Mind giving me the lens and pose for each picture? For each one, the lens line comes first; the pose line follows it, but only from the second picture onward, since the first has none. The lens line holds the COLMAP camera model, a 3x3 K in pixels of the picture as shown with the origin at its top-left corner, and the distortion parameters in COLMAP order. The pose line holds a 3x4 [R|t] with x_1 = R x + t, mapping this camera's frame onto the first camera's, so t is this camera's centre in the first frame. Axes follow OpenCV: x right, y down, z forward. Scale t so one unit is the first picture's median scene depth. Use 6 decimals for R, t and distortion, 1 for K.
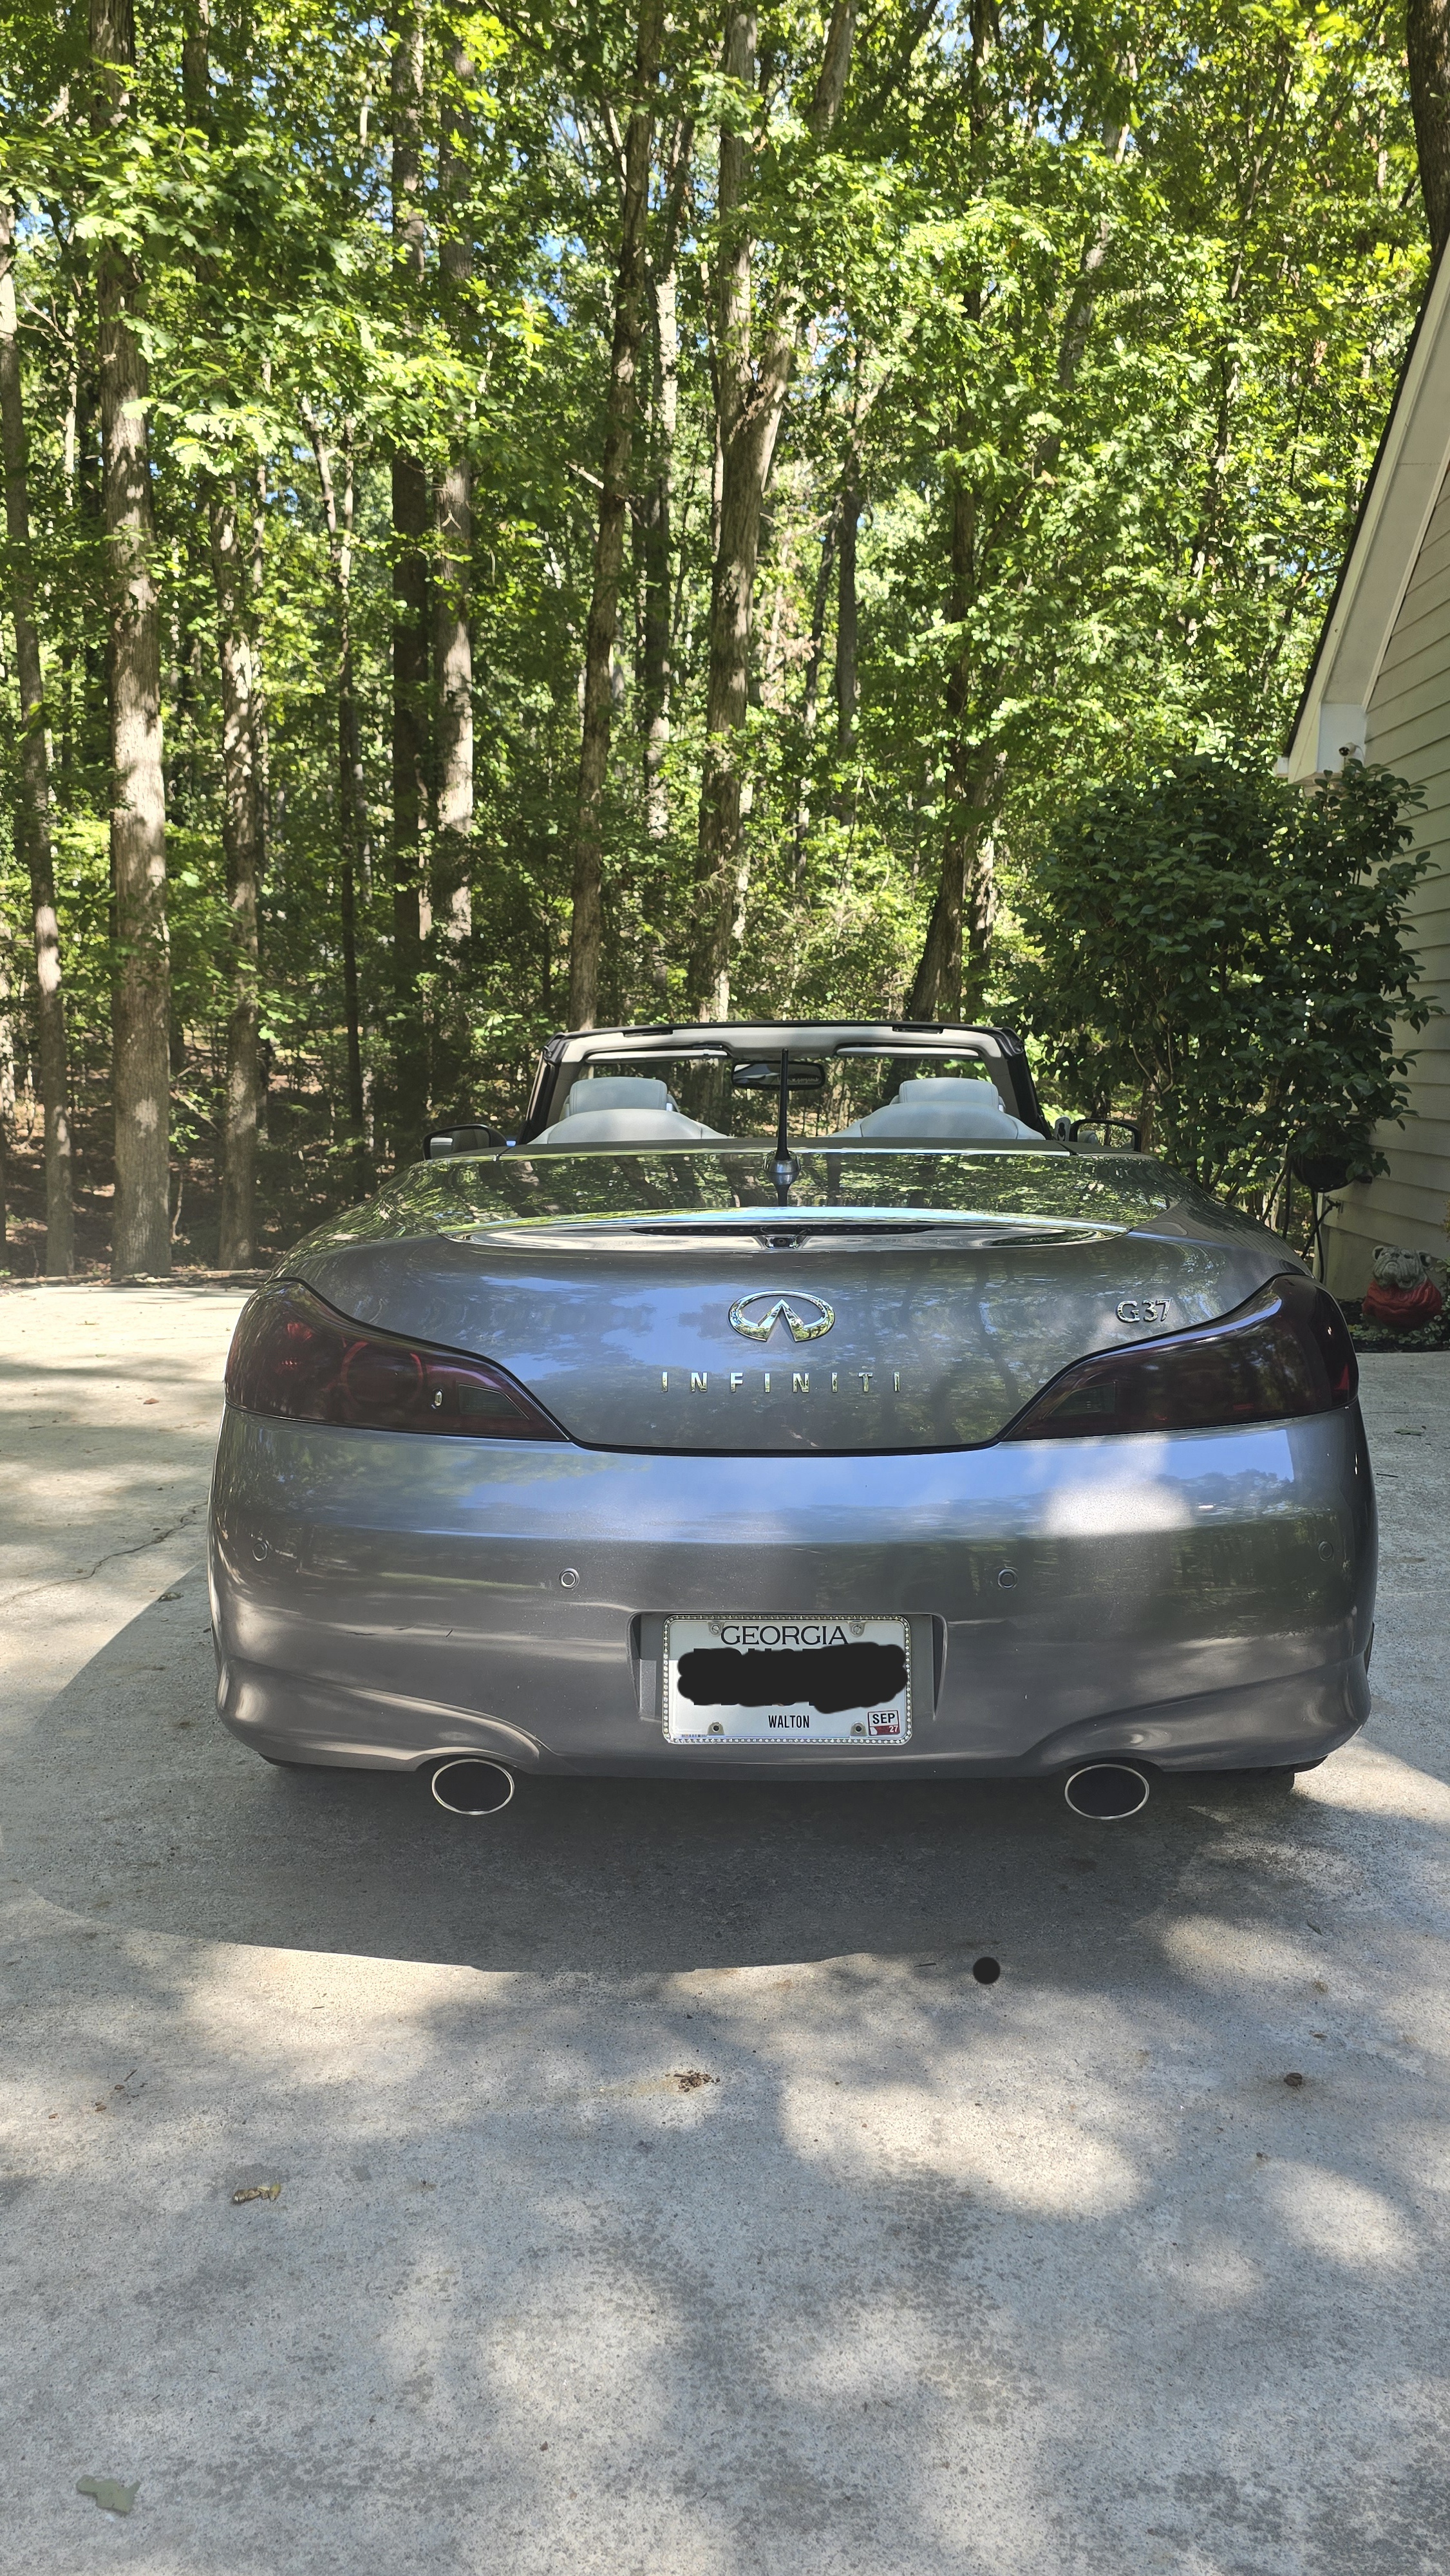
lens RADIAL K [[1769.1, 0, 726.7], [0, 1769.1, 1272.0], [0, 0, 1]] dist [0.024935, -0.024991]
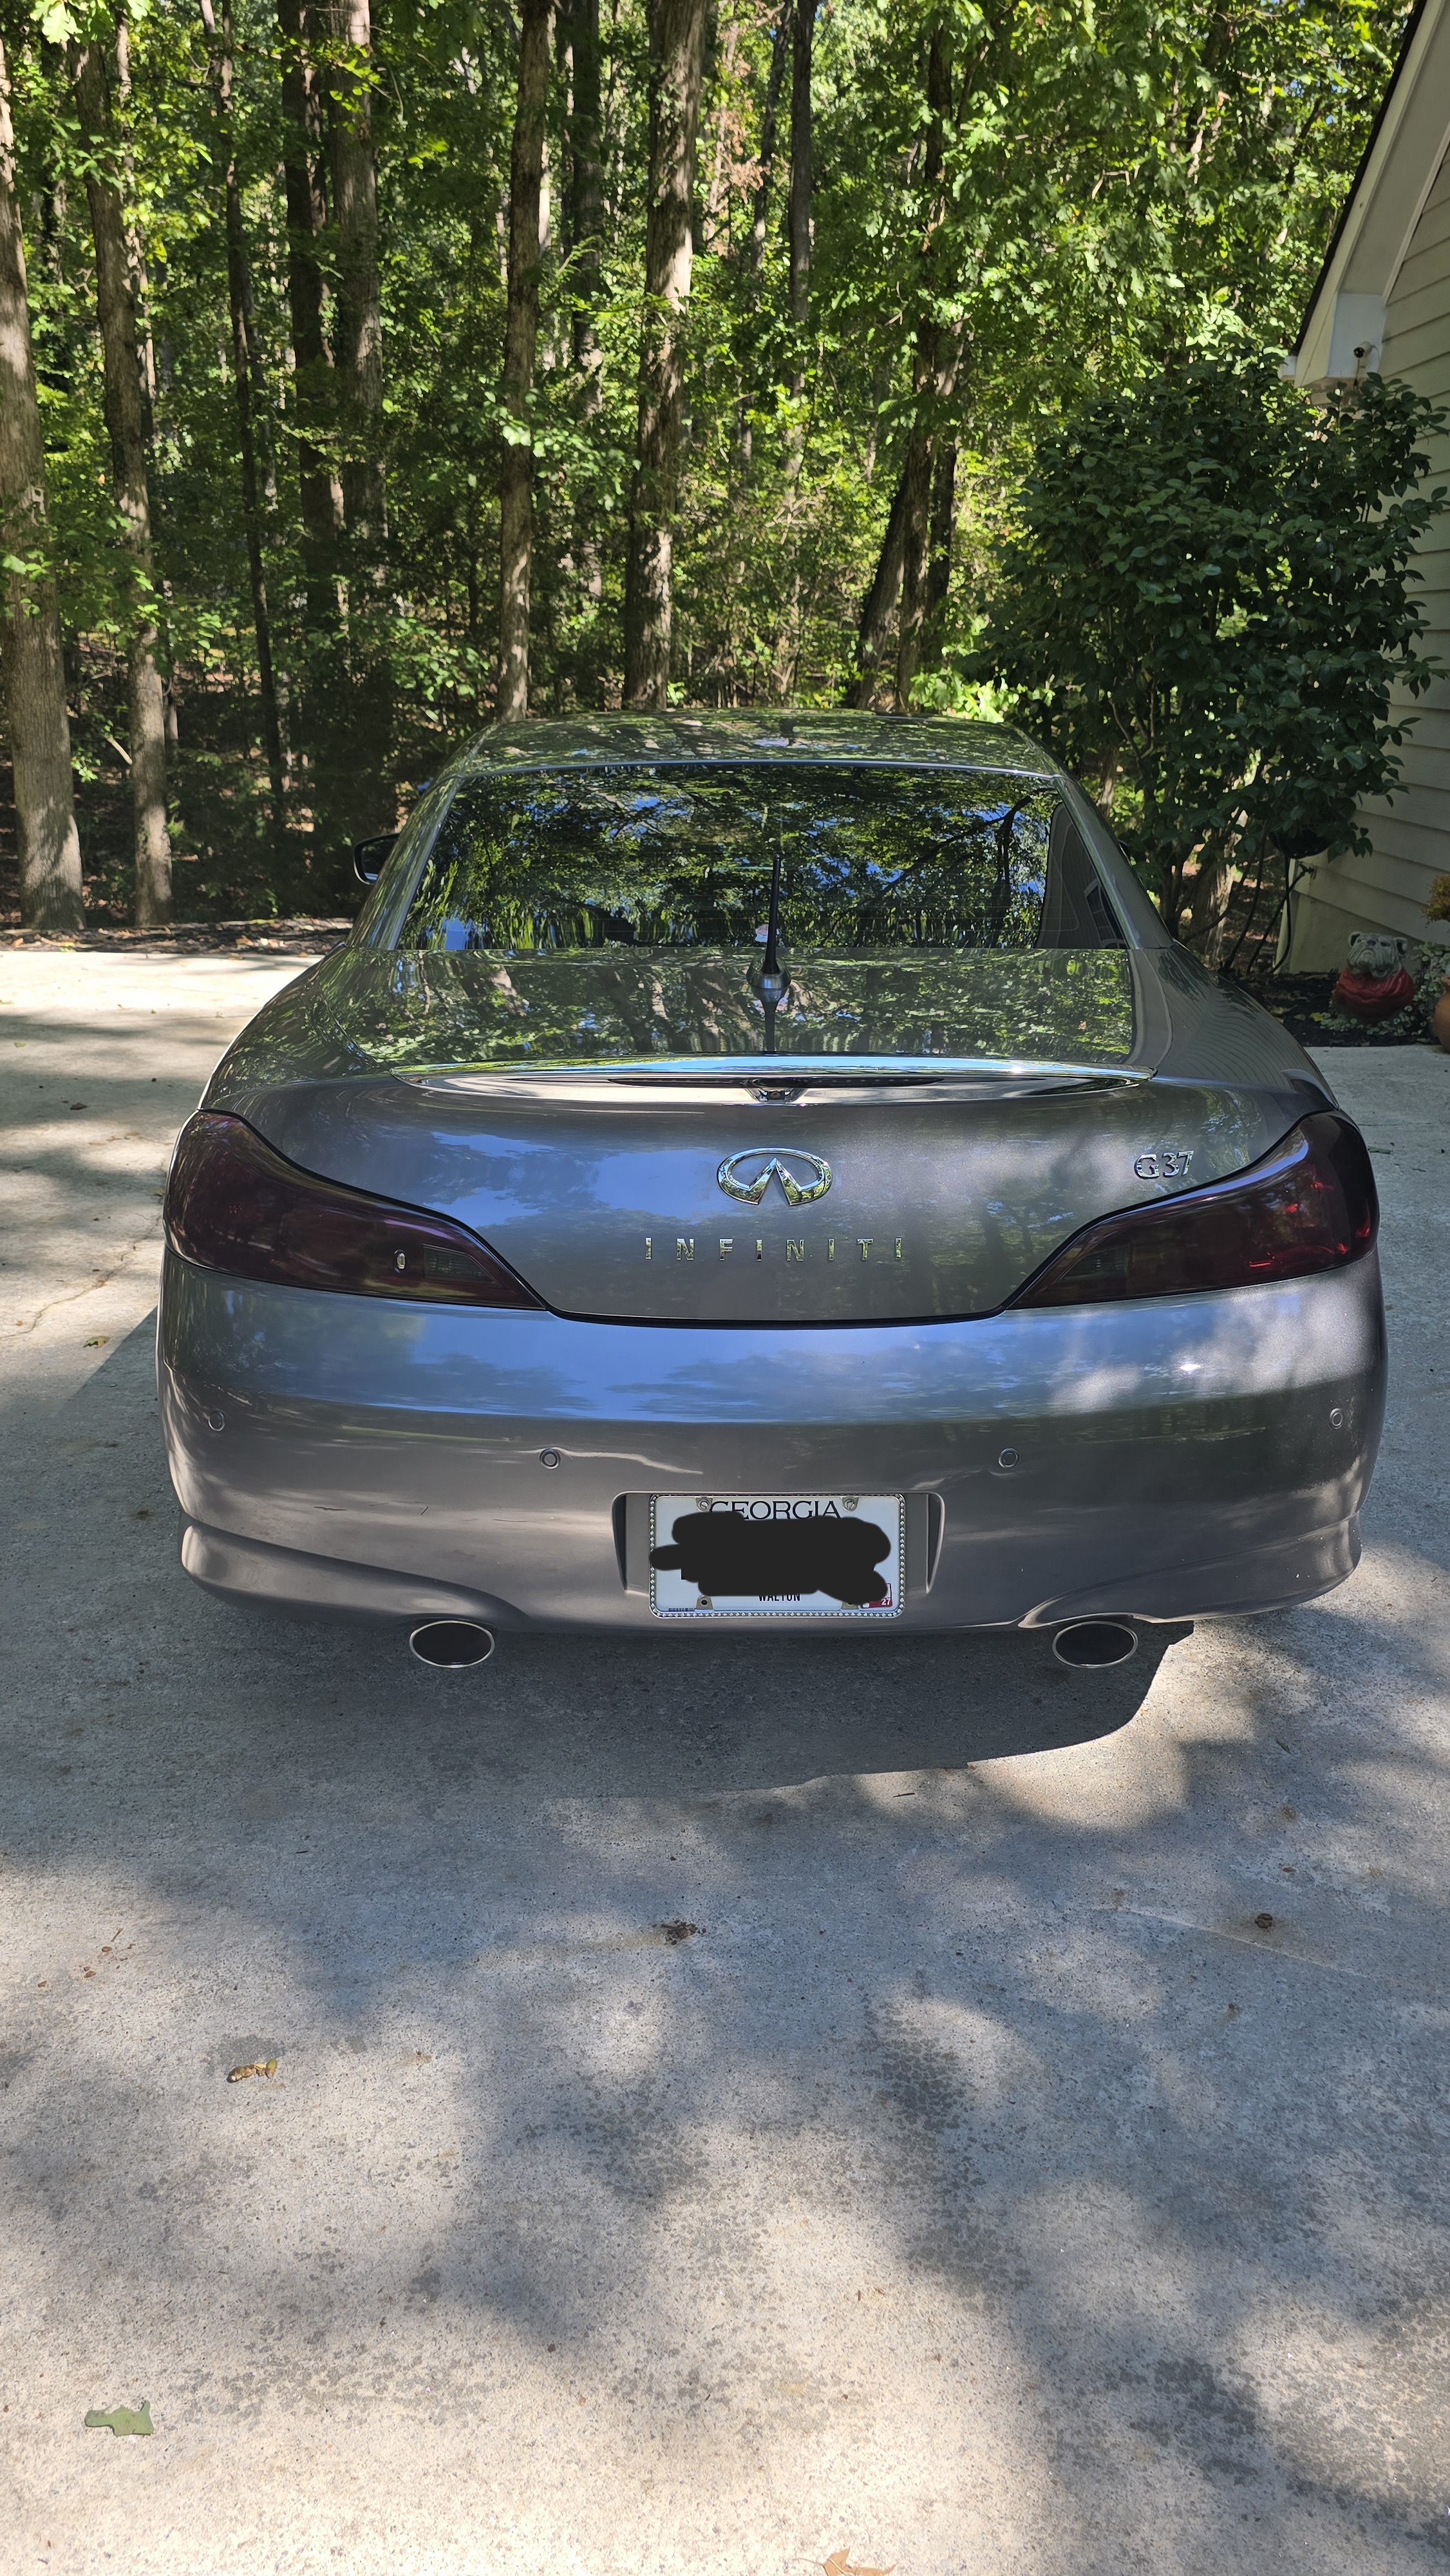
lens RADIAL K [[1769.1, 0, 731.7], [0, 1769.1, 1310.9], [0, 0, 1]] dist [0.024935, -0.024991]
pose [[0.999320, -0.001897, 0.036825, -0.022984], [-0.006637, 0.973112, 0.230237, -0.109993], [-0.036272, -0.230325, 0.972438, 0.085266]]
